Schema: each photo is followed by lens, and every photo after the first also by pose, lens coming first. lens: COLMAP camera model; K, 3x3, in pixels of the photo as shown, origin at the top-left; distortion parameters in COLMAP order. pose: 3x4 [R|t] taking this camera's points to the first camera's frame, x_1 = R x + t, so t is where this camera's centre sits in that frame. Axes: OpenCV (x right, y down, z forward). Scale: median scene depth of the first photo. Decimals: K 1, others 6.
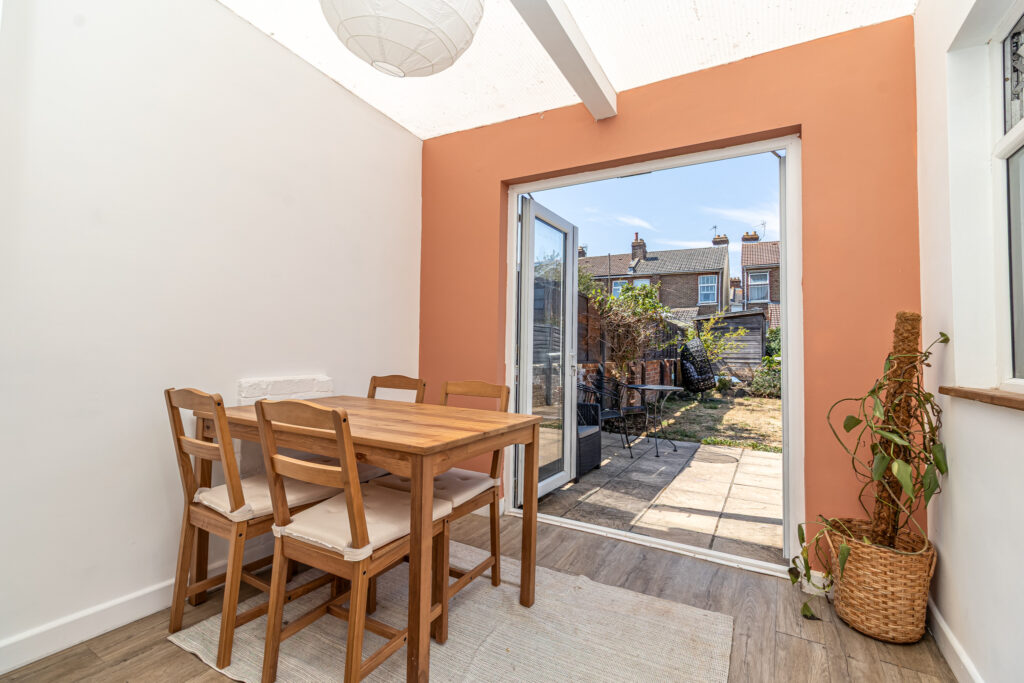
lens RADIAL K [[467.5, 0, 518.9], [0, 467.5, 335.4], [0, 0, 1]] dist [0.000567, -0.000520]
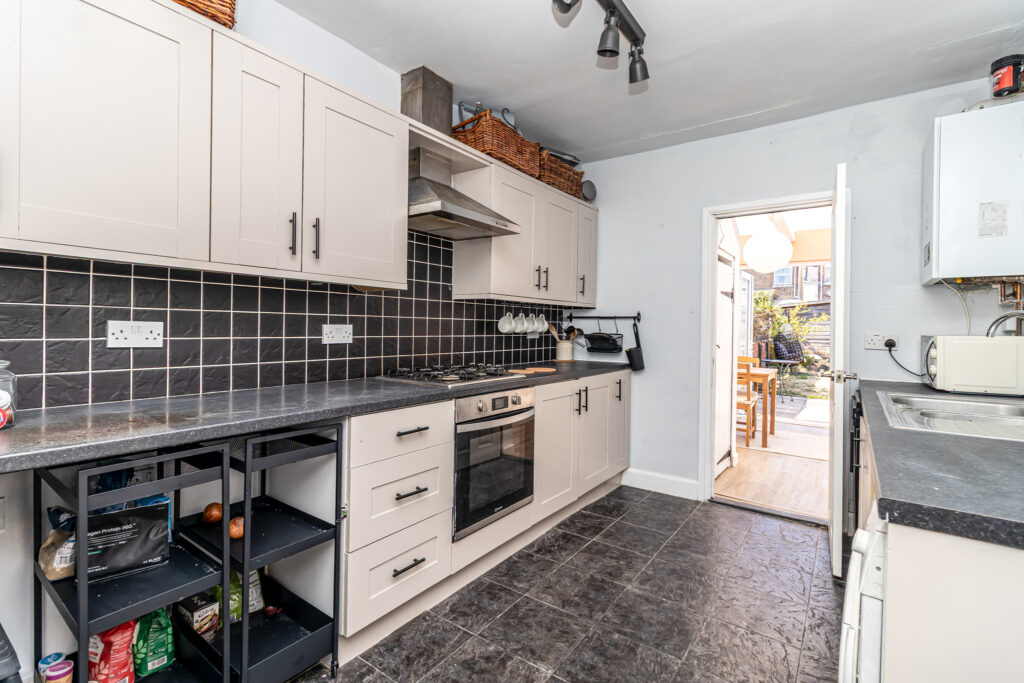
lens RADIAL K [[467.5, 0, 510.8], [0, 467.5, 331.4], [0, 0, 1]] dist [0.000567, -0.000520]
pose [[0.992807, 0.004491, -0.119643, -0.177378], [0.000727, 0.999052, 0.043534, -0.024494], [0.119725, -0.043308, 0.991862, -0.284567]]
